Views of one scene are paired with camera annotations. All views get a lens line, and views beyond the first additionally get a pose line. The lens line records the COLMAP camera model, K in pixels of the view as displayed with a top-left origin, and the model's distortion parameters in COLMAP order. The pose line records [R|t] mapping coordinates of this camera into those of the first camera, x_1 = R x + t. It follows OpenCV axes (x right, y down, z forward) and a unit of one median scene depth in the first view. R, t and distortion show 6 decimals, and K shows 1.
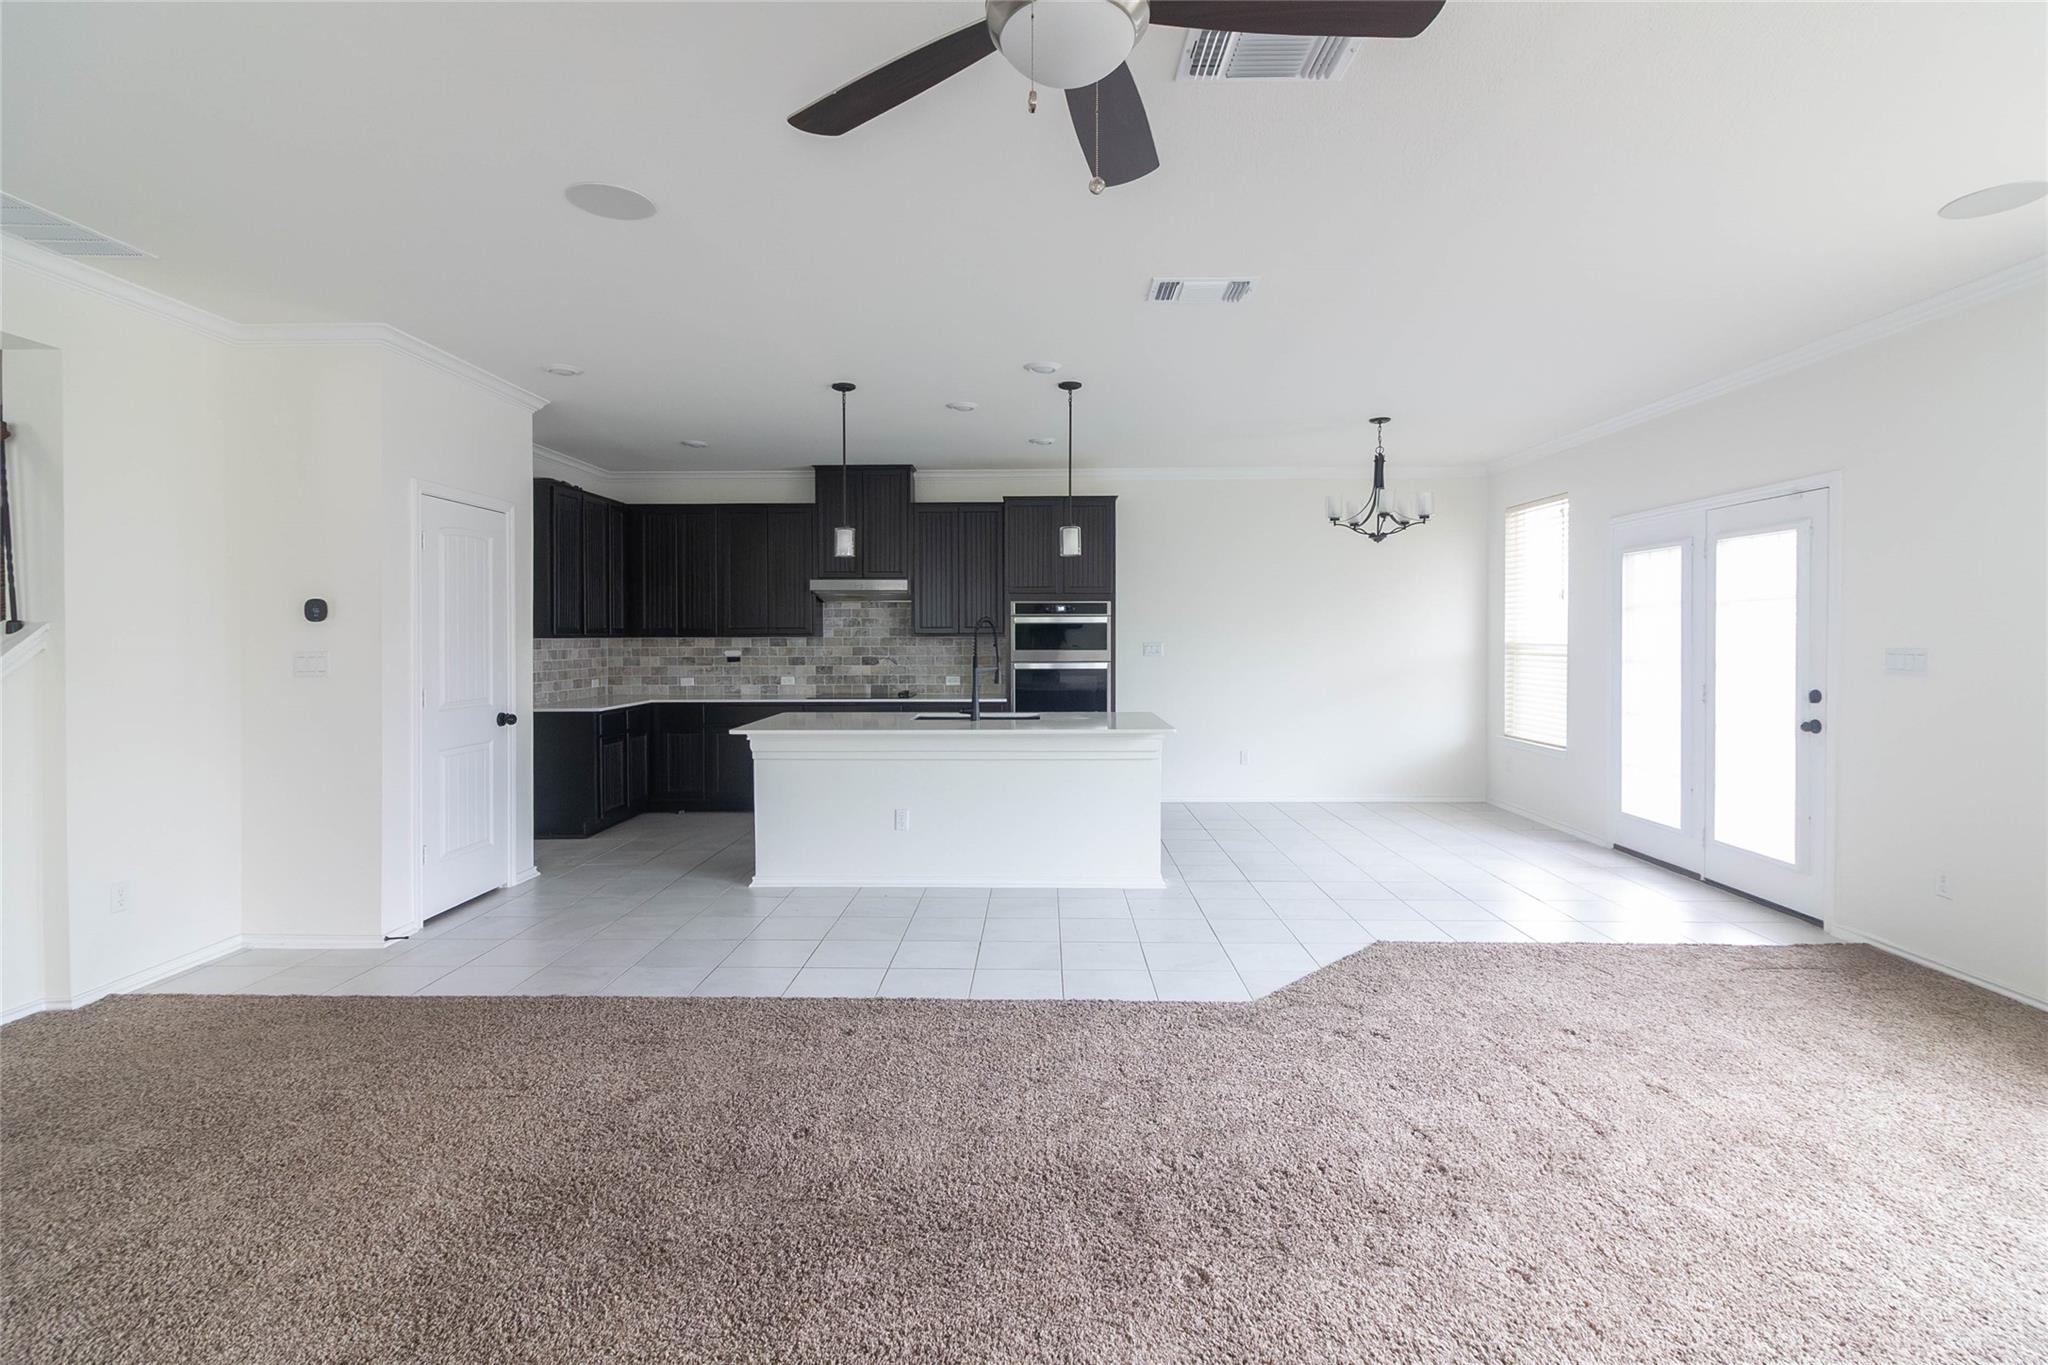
lens RADIAL K [[954.2, 0, 1026.0], [0, 954.2, 647.6], [0, 0, 1]] dist [-0.000718, 0.001120]
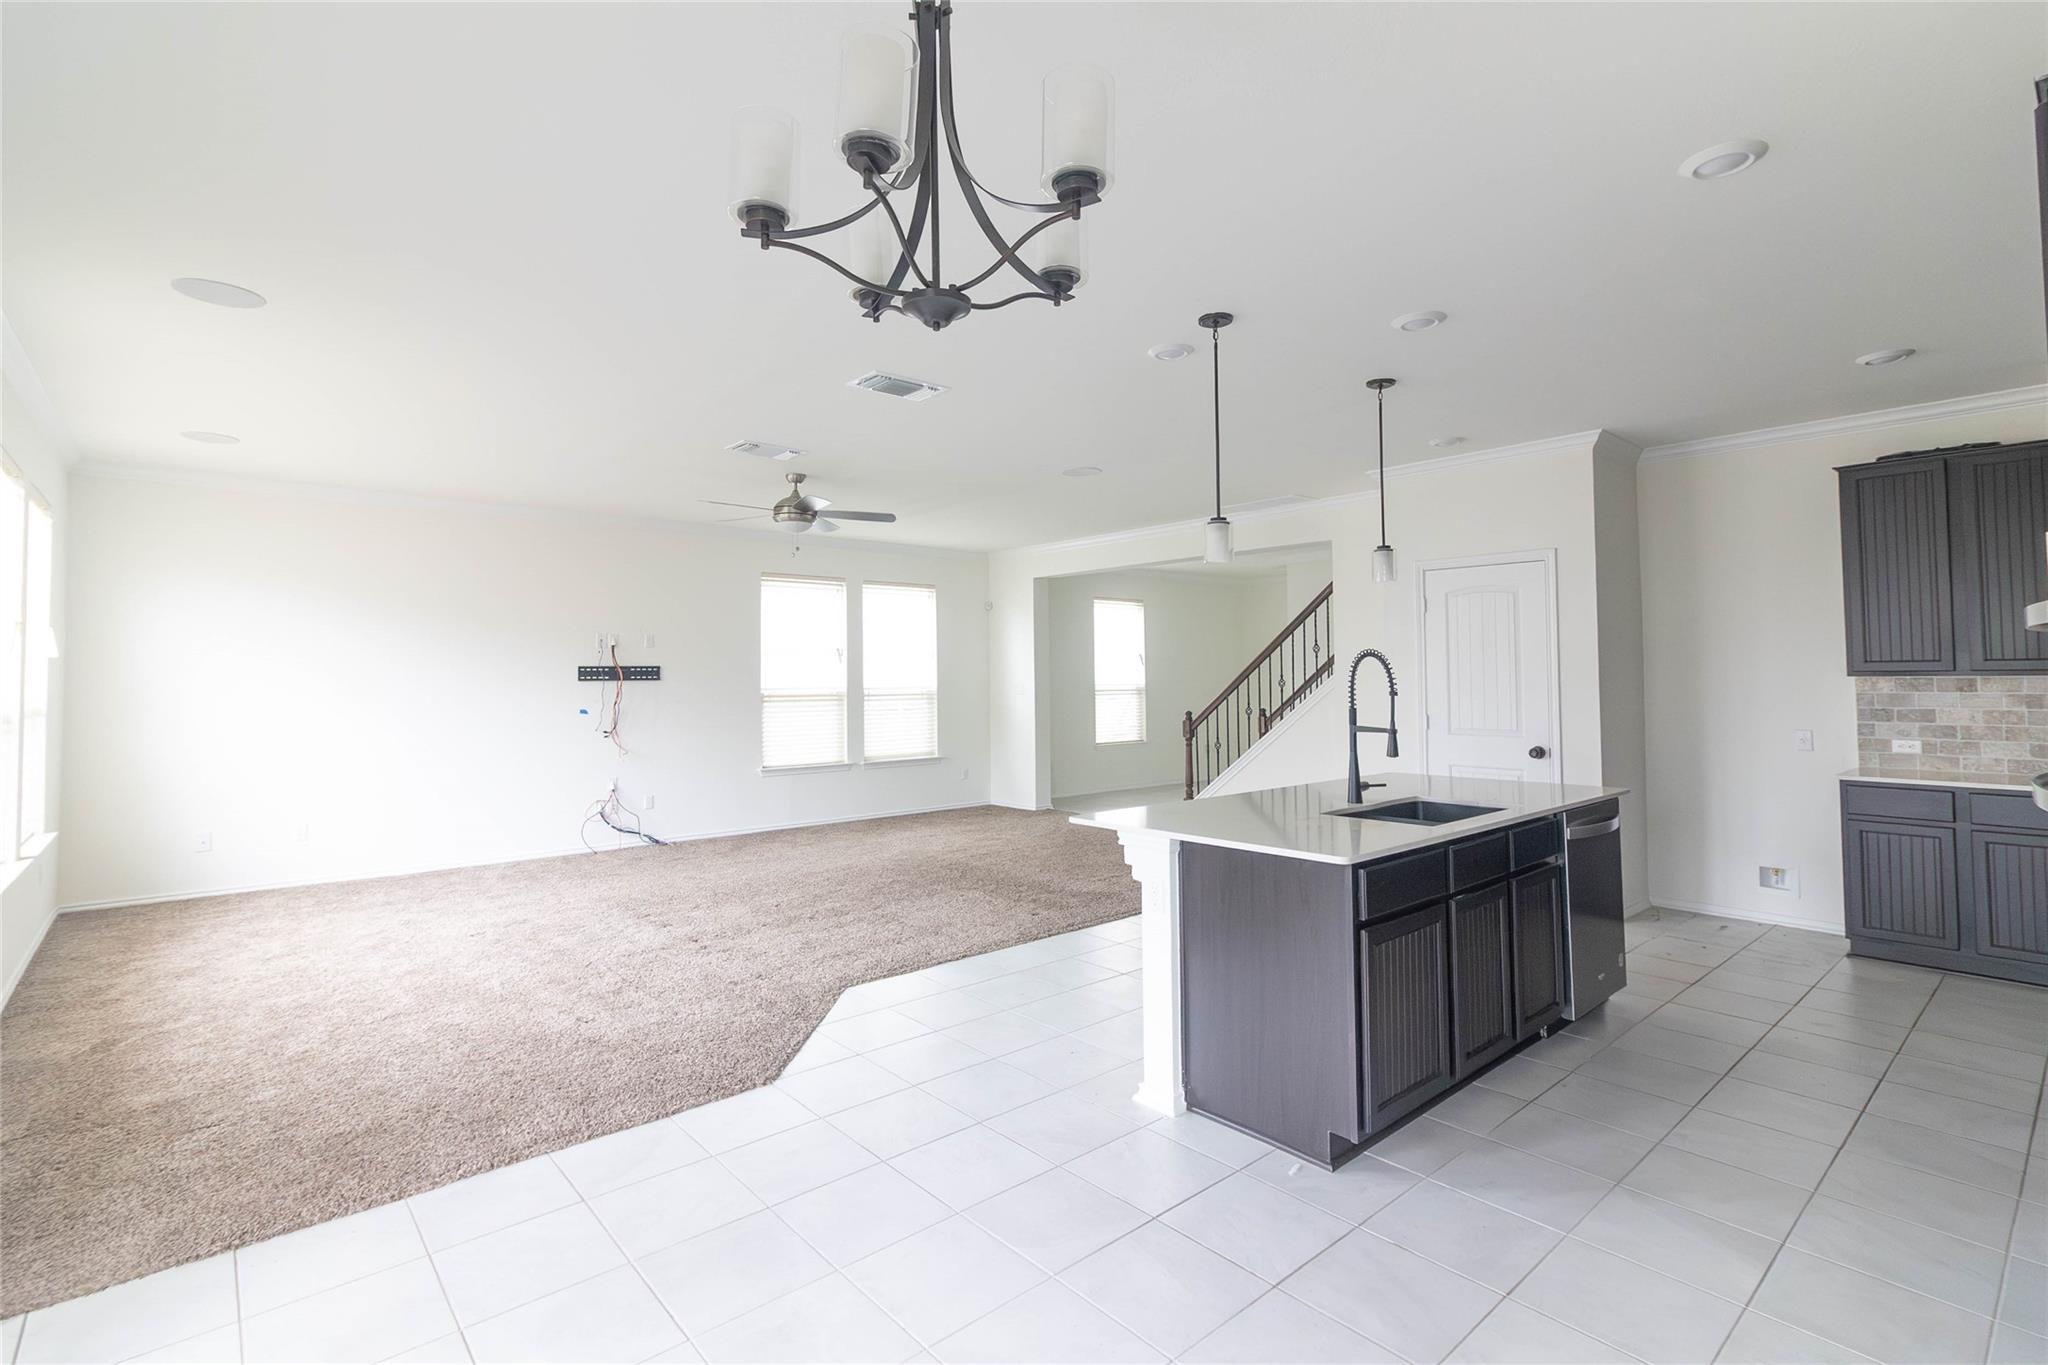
lens RADIAL K [[954.2, 0, 1011.3], [0, 954.2, 647.1], [0, 0, 1]] dist [-0.000718, 0.001120]
pose [[-0.749334, -0.013911, -0.662046, 0.435493], [-0.000180, 0.999784, -0.020804, -0.015238], [0.662192, -0.015470, -0.749175, 1.007580]]
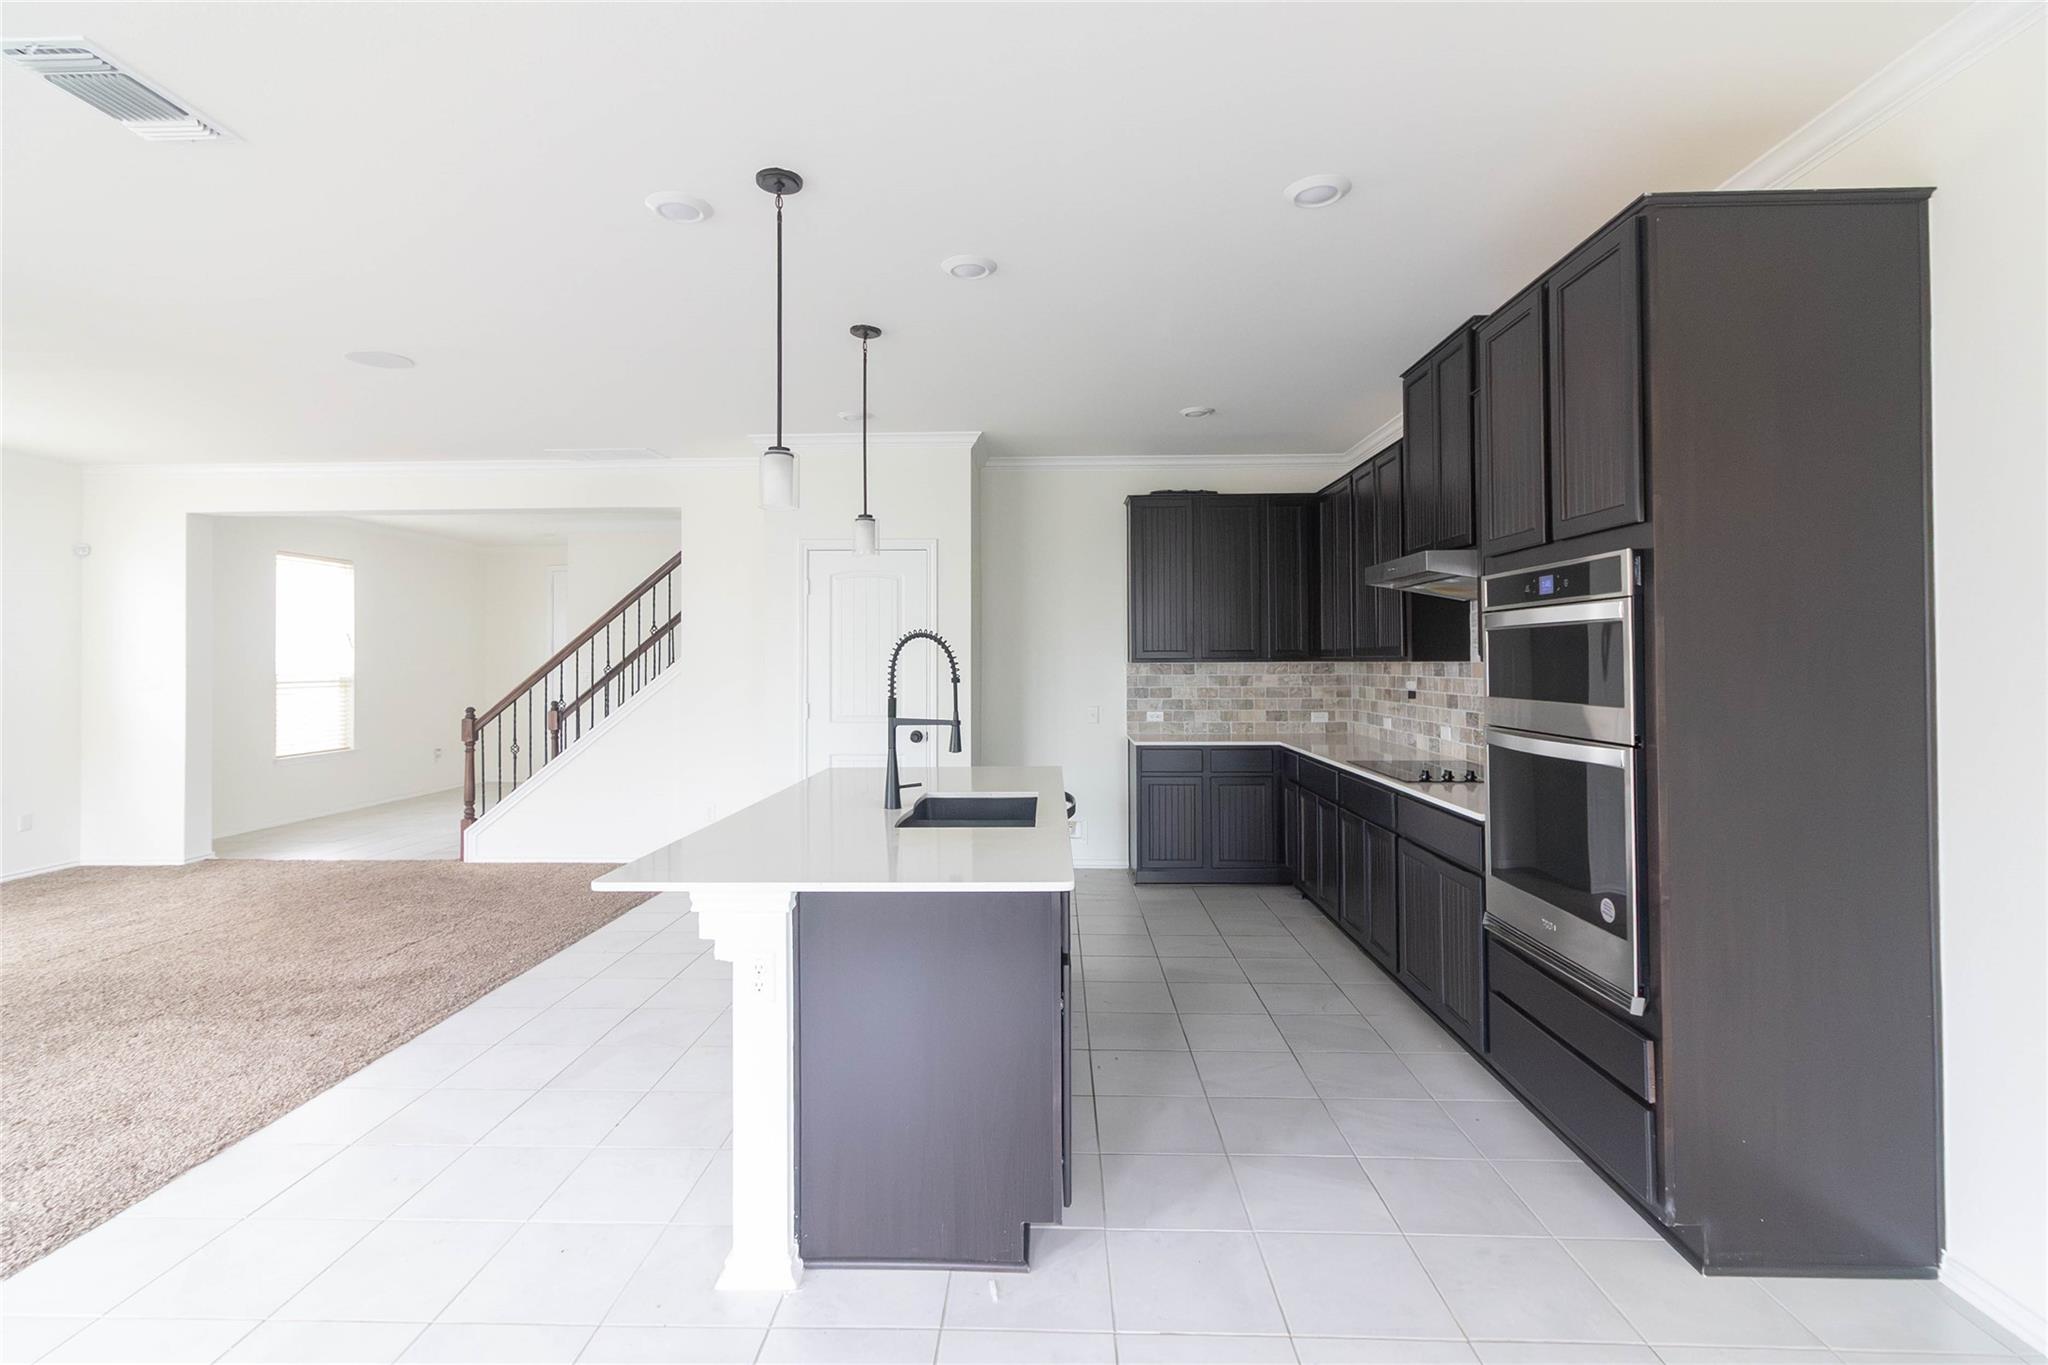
lens RADIAL K [[954.2, 0, 1023.9], [0, 954.2, 648.7], [0, 0, 1]] dist [-0.000718, 0.001120]
pose [[-0.015073, -0.010201, -0.999834, 0.396063], [-0.008033, 0.999917, -0.010081, -0.011796], [0.999854, 0.007880, -0.015154, 0.811932]]
